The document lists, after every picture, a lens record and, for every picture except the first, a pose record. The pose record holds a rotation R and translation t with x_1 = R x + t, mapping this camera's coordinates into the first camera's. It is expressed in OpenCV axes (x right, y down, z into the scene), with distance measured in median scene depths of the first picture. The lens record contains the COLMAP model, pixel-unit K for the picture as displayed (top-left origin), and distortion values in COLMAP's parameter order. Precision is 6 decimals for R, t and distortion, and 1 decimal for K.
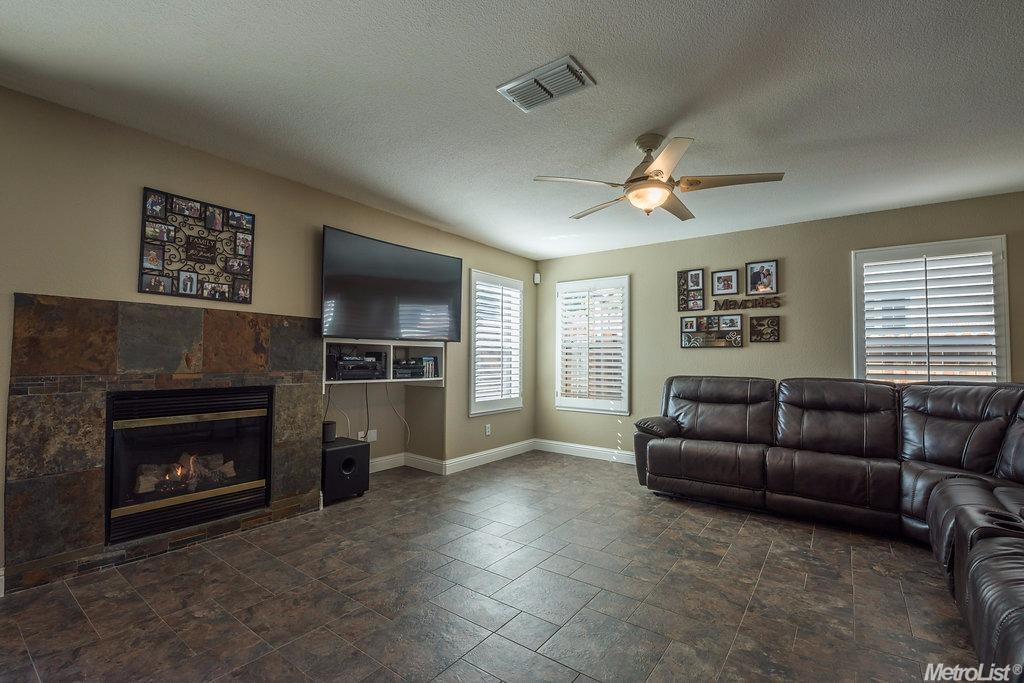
lens RADIAL K [[444.8, 0, 512.0], [0, 444.8, 341.5], [0, 0, 1]] dist [-0.000403, -0.009308]
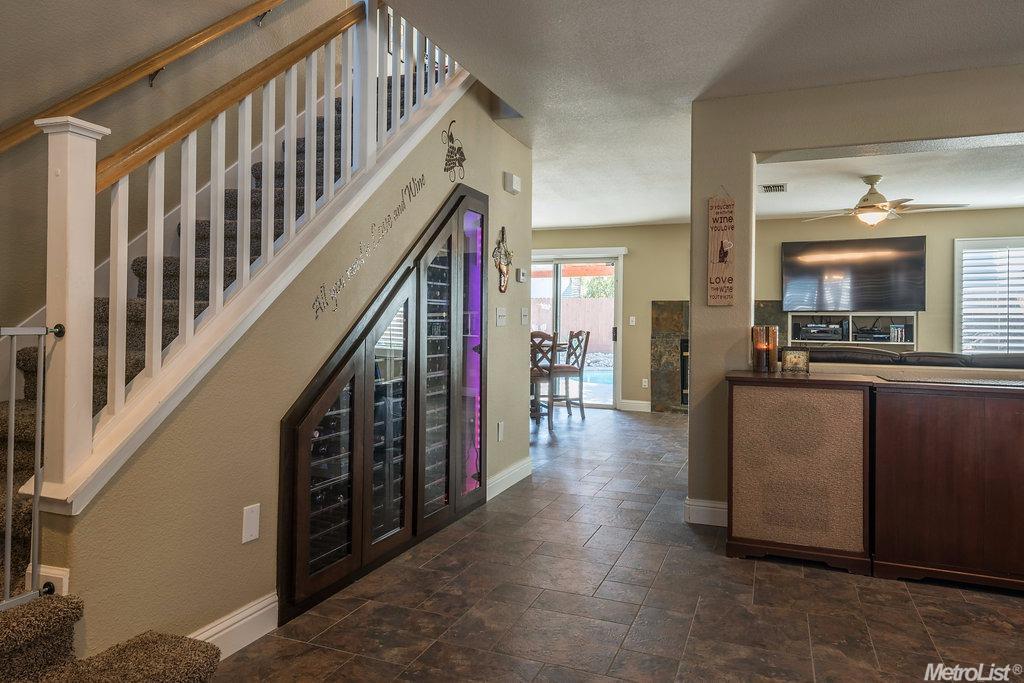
lens RADIAL K [[685.9, 0, 511.6], [0, 685.9, 319.9], [0, 0, 1]] dist [0.032018, 0.000327]
pose [[0.272940, -0.010329, -0.961976, 1.980010], [0.032160, 0.999481, -0.001607, -0.010715], [0.961493, -0.030499, 0.273131, -0.725467]]
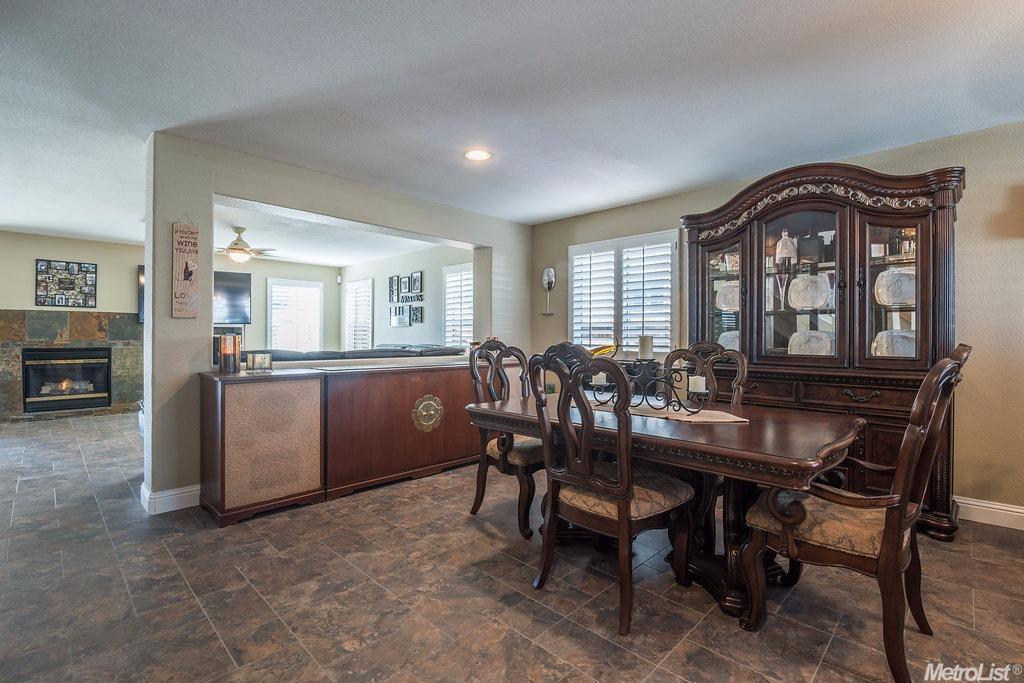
lens RADIAL K [[458.1, 0, 516.2], [0, 458.1, 334.2], [0, 0, 1]] dist [0.001118, -0.009803]
pose [[0.991412, -0.005172, -0.130673, 1.691765], [0.009930, 0.999310, 0.035791, -0.019381], [0.130397, -0.036781, 0.990779, -0.880865]]
